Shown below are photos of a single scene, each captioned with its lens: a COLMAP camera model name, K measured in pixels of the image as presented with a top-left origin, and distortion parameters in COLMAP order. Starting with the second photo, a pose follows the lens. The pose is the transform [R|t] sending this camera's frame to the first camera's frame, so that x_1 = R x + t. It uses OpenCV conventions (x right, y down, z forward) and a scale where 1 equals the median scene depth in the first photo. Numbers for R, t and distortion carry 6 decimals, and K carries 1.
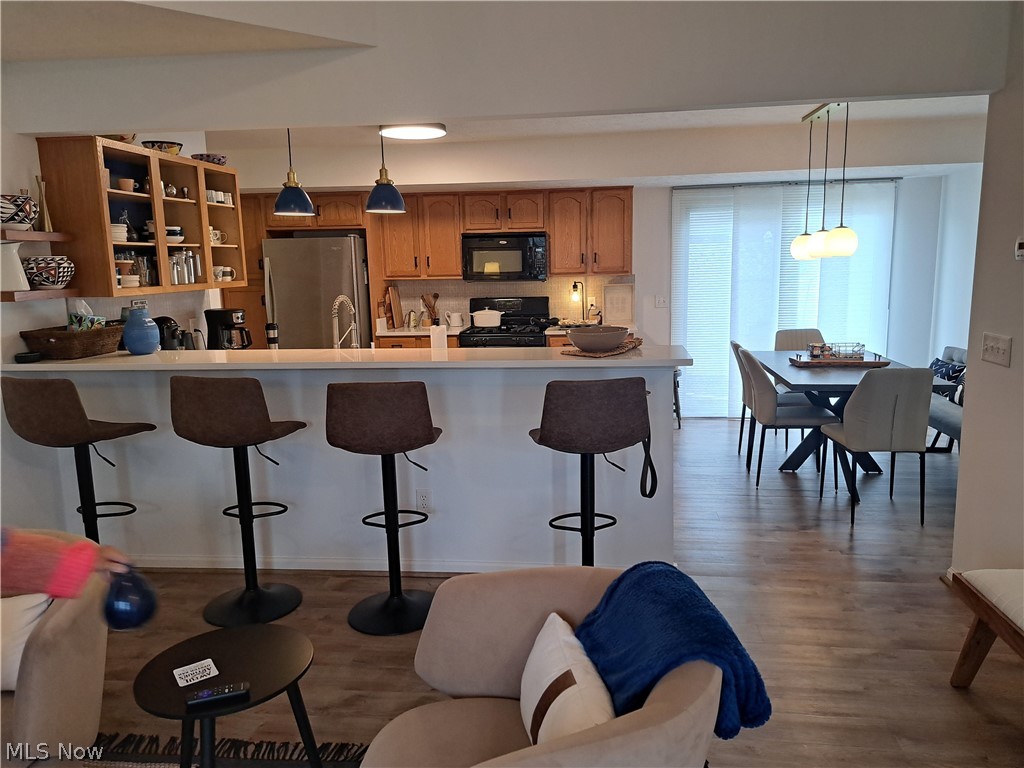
lens RADIAL K [[731.7, 0, 517.1], [0, 731.7, 375.3], [0, 0, 1]] dist [0.068999, -0.078710]
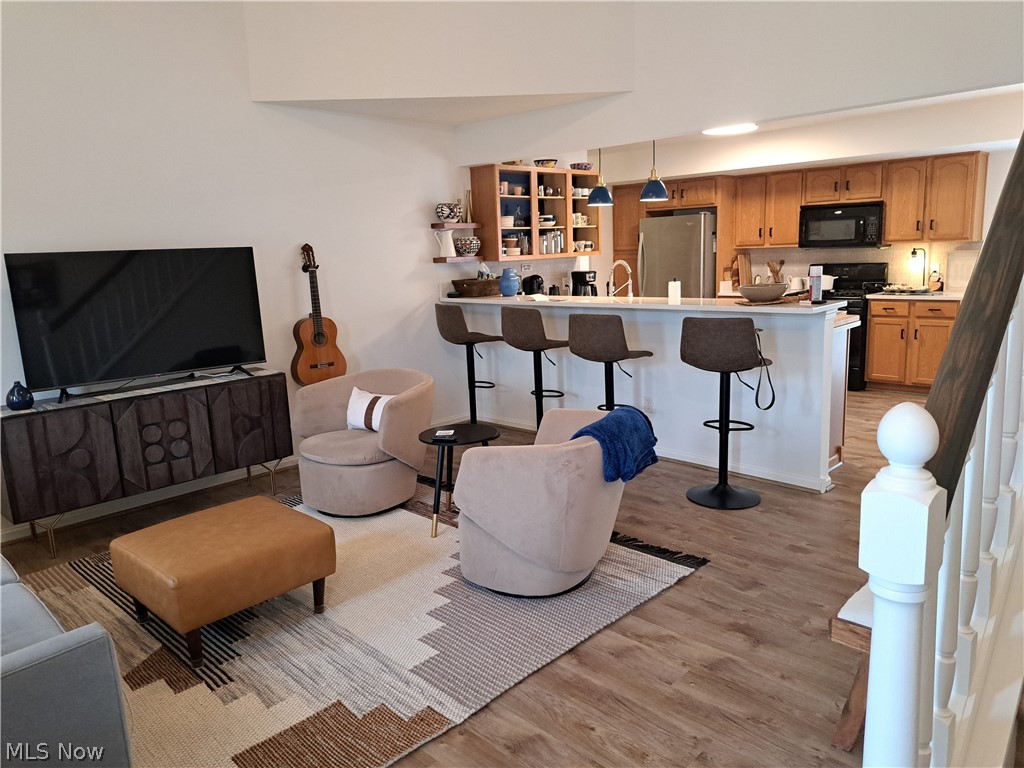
lens RADIAL K [[731.7, 0, 528.7], [0, 731.7, 379.7], [0, 0, 1]] dist [0.068999, -0.078710]
pose [[0.798154, 0.100223, -0.594059, 0.420648], [-0.072884, 0.994886, 0.069923, 0.032296], [0.598029, -0.012512, 0.801377, -0.232856]]
